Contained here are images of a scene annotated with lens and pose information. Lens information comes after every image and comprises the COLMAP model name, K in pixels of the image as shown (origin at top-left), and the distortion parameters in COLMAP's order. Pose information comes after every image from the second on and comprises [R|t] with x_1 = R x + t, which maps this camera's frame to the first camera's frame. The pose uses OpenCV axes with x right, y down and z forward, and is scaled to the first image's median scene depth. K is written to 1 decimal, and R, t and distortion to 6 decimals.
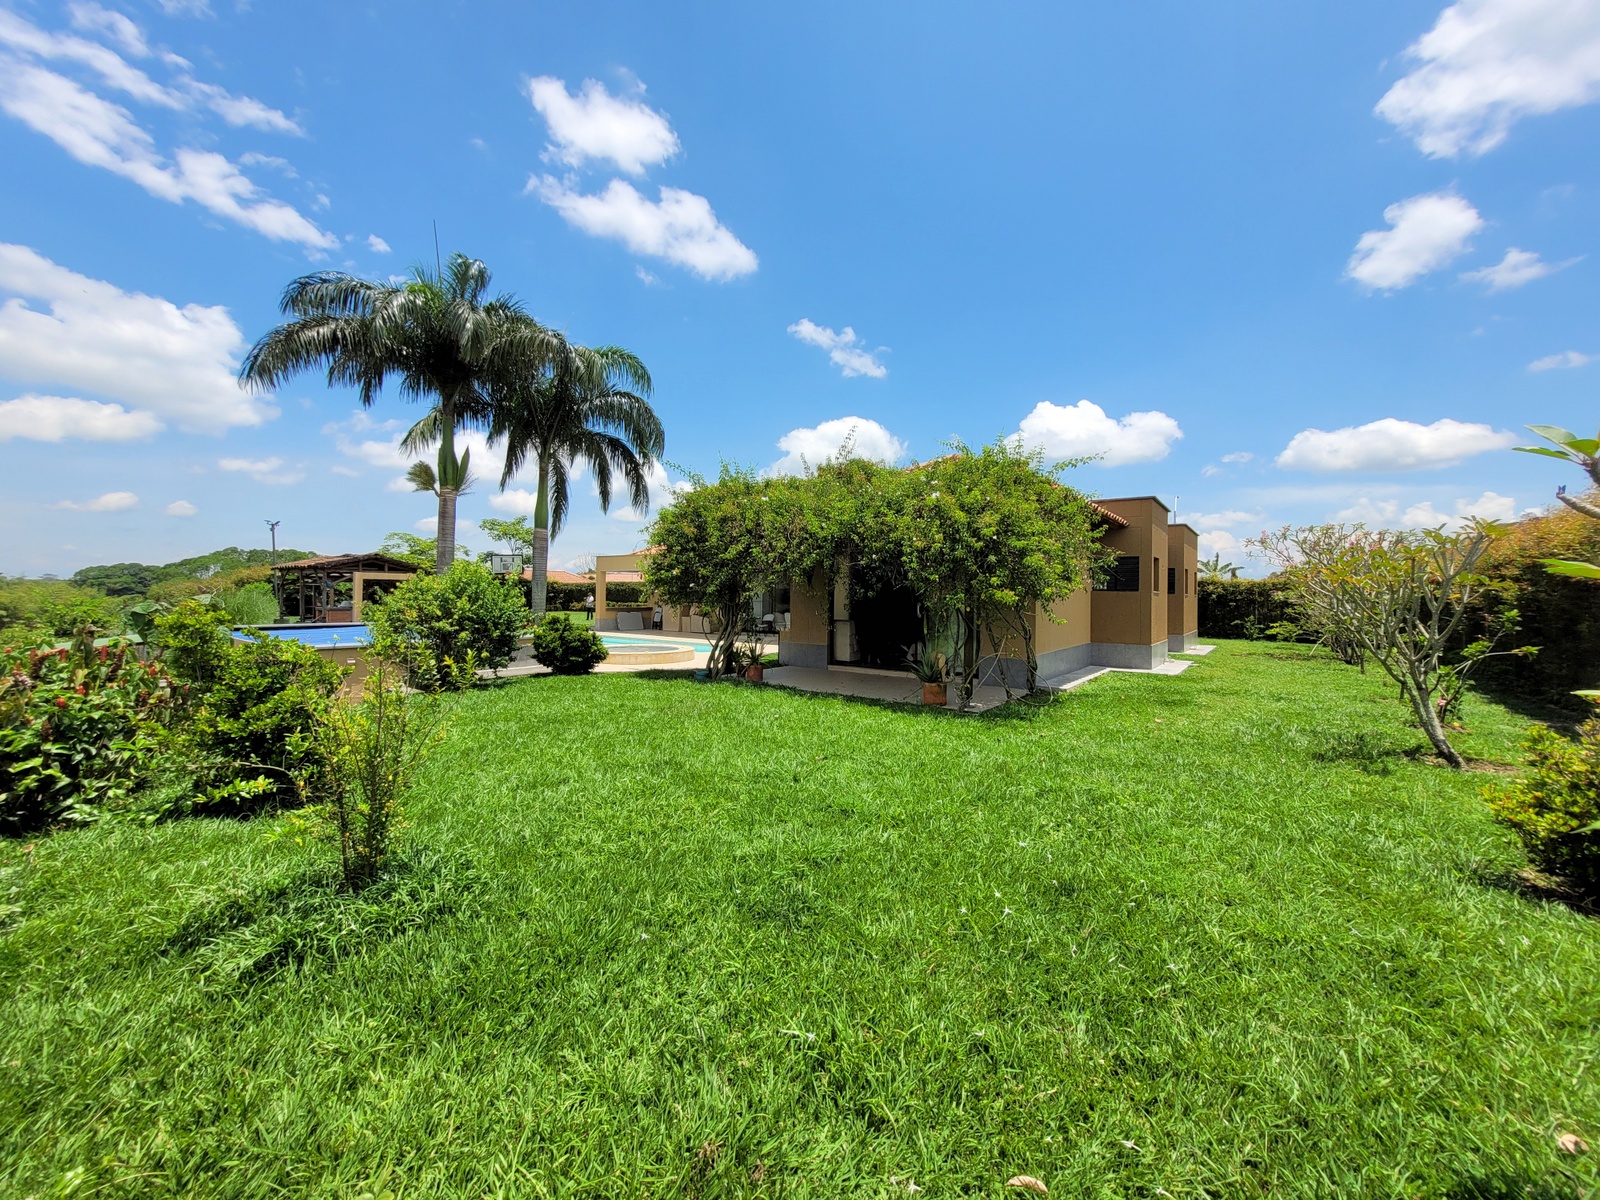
lens RADIAL K [[626.9, 0, 804.8], [0, 626.9, 588.2], [0, 0, 1]] dist [-0.001830, 0.000956]
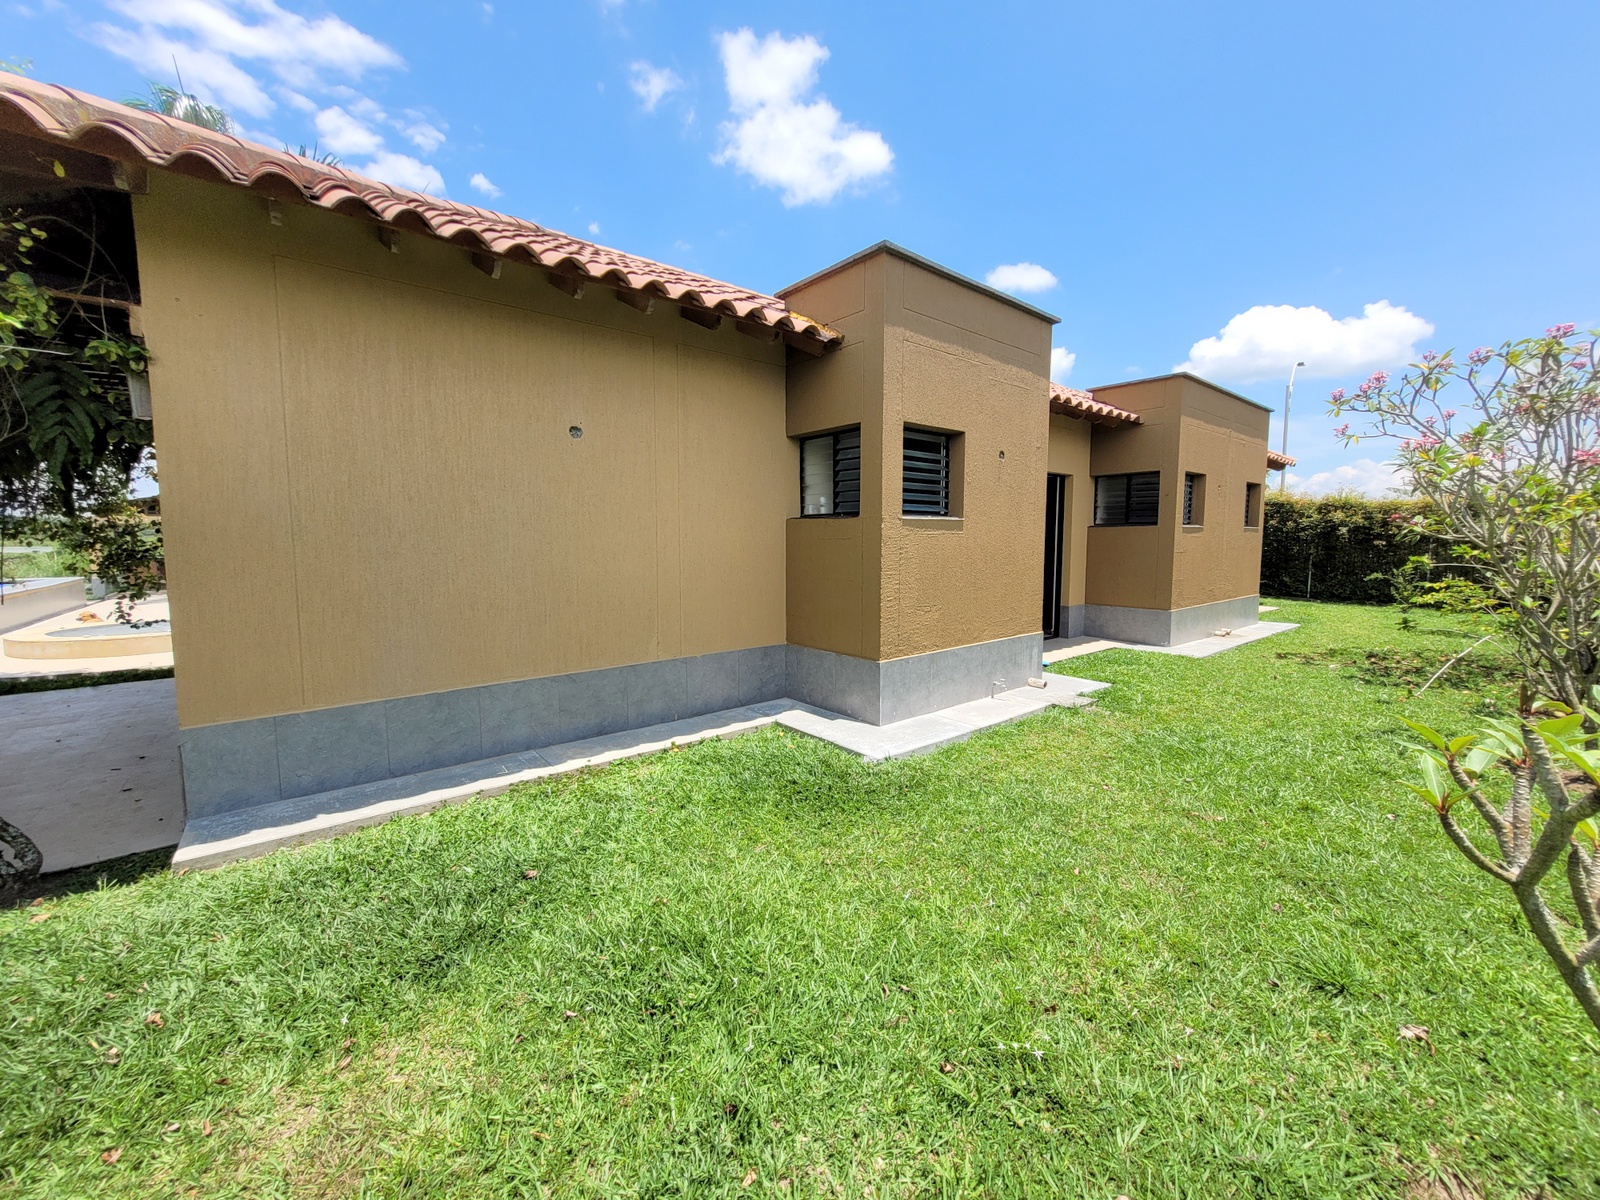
lens RADIAL K [[626.9, 0, 804.8], [0, 626.9, 588.2], [0, 0, 1]] dist [-0.001830, 0.000956]
pose [[0.973884, 0.015600, -0.226508, 0.349106], [0.007415, 0.994919, 0.100401, 0.005536], [0.226924, -0.099458, 0.968821, 0.370698]]
